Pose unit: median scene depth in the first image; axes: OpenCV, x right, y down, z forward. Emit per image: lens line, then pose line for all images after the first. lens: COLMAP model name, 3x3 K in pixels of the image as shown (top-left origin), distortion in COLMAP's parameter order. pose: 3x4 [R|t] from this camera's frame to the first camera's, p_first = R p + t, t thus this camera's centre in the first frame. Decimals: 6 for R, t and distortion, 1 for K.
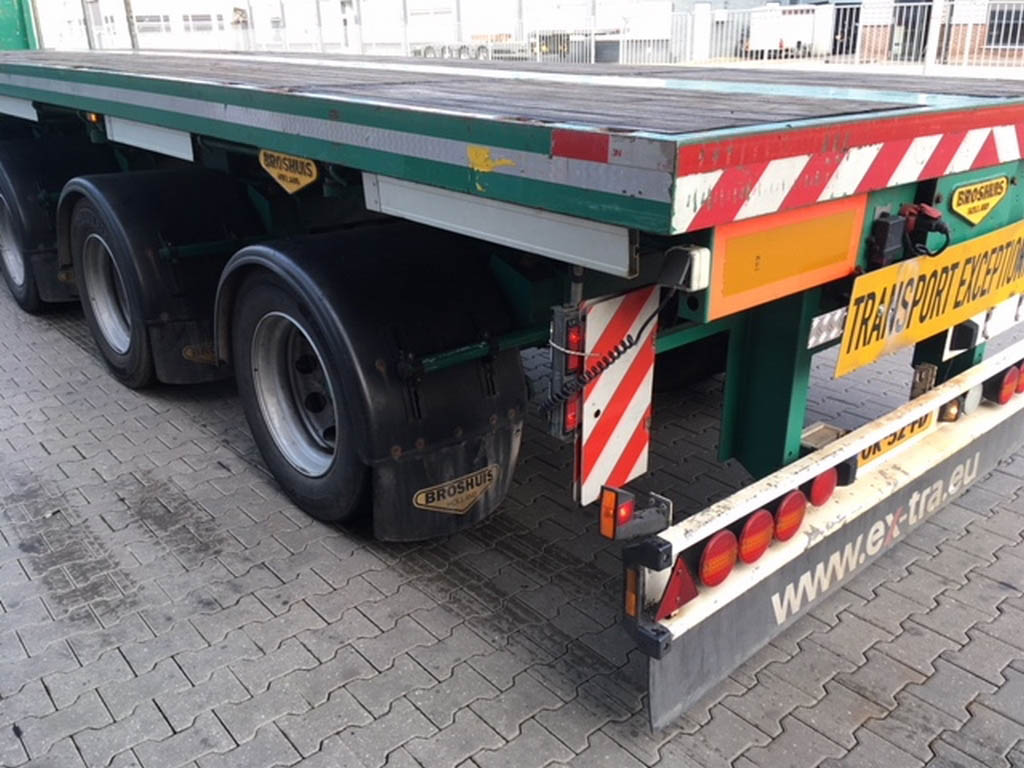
lens RADIAL K [[868.5, 0, 512.0], [0, 868.5, 384.0], [0, 0, 1]] dist [0.128980, -0.200283]
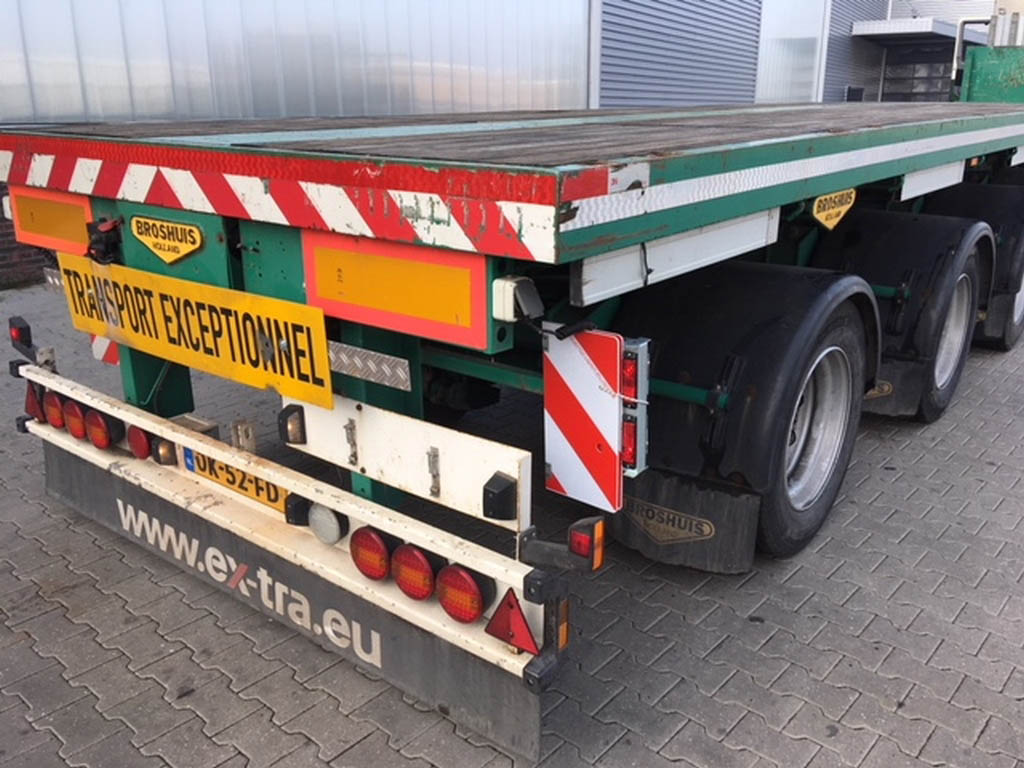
lens RADIAL K [[868.5, 0, 512.0], [0, 868.5, 384.0], [0, 0, 1]] dist [0.128980, -0.200283]
pose [[0.156133, 0.310431, -0.937686, 1.717414], [-0.364049, 0.900582, 0.237530, -0.479779], [0.918200, 0.304277, 0.253623, 1.263646]]
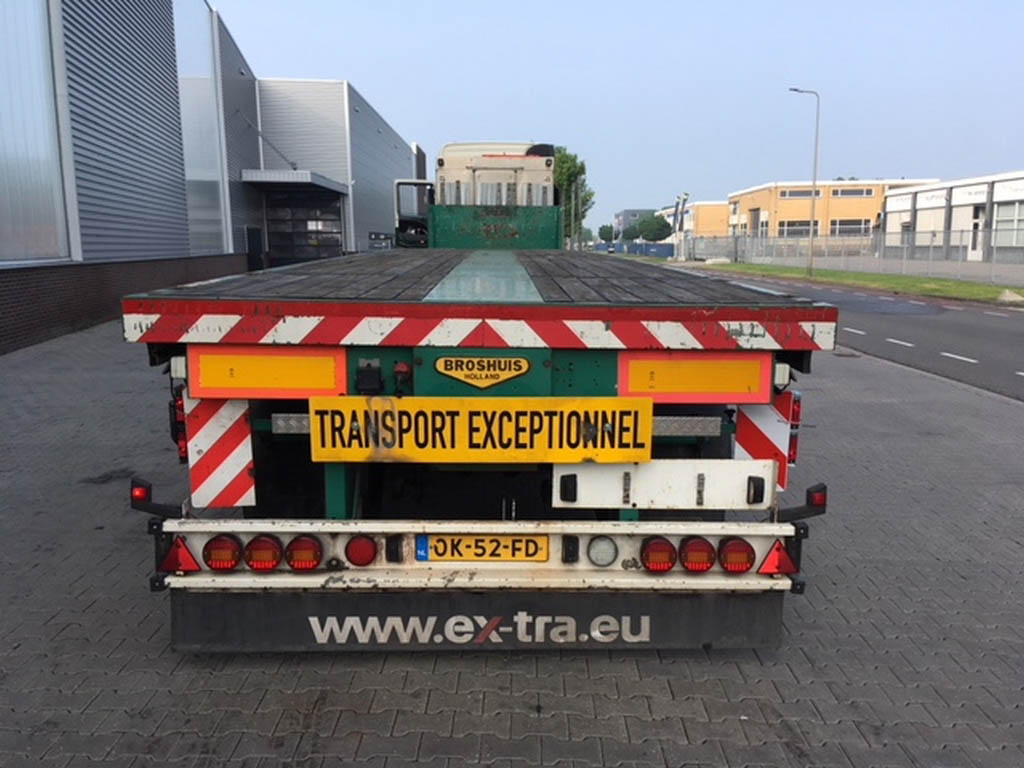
lens RADIAL K [[868.5, 0, 512.0], [0, 868.5, 384.0], [0, 0, 1]] dist [0.128980, -0.200283]
pose [[0.757230, 0.121987, -0.641656, 1.563789], [-0.252665, 0.960629, -0.115547, -0.047430], [0.602298, 0.249620, 0.758239, 0.011758]]
